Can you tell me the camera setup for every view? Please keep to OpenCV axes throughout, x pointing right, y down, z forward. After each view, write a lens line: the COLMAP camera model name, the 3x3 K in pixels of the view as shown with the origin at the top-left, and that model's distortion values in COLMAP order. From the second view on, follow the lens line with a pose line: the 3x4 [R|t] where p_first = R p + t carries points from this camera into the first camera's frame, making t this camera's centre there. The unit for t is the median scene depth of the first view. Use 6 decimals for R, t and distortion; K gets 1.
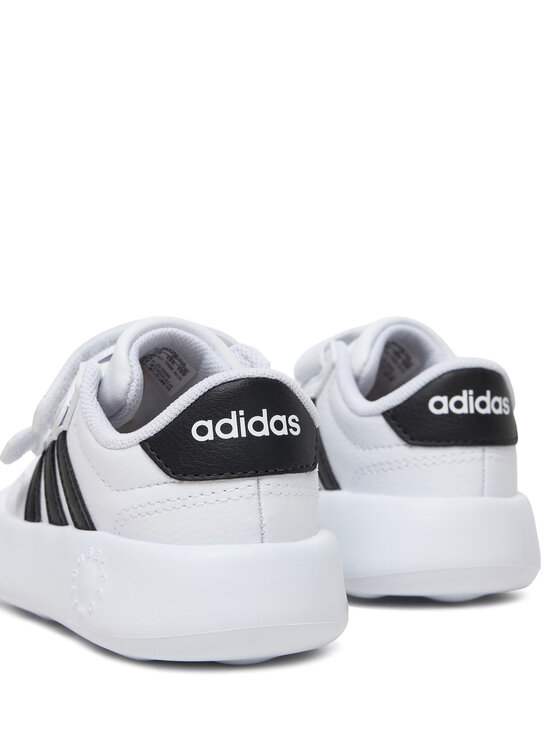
lens RADIAL K [[1389.1, 0, 278.1], [0, 1389.1, 373.7], [0, 0, 1]] dist [-0.102033, 0.000000]
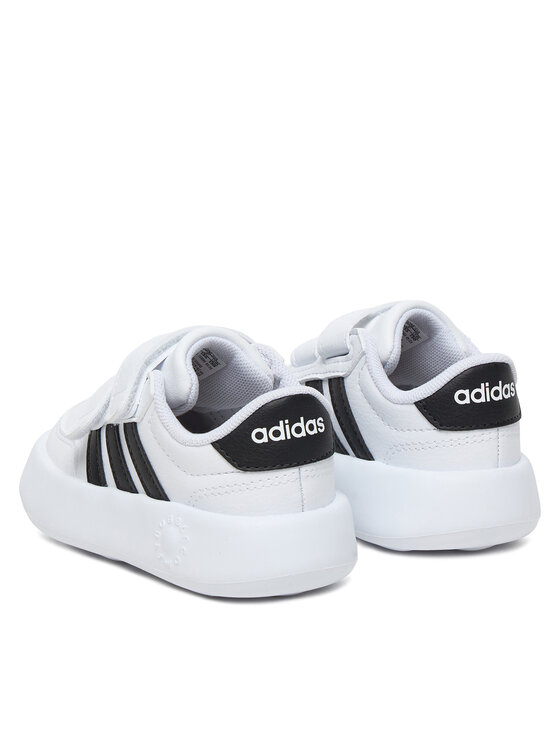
lens RADIAL K [[1777.1, 0, 281.2], [0, 1777.1, 372.6], [0, 0, 1]] dist [0.061105, 0.000000]
pose [[0.995958, -0.035816, 0.082374, -0.171662], [0.025037, 0.991413, 0.128351, -0.242597], [-0.086264, -0.125770, 0.988302, -0.739322]]
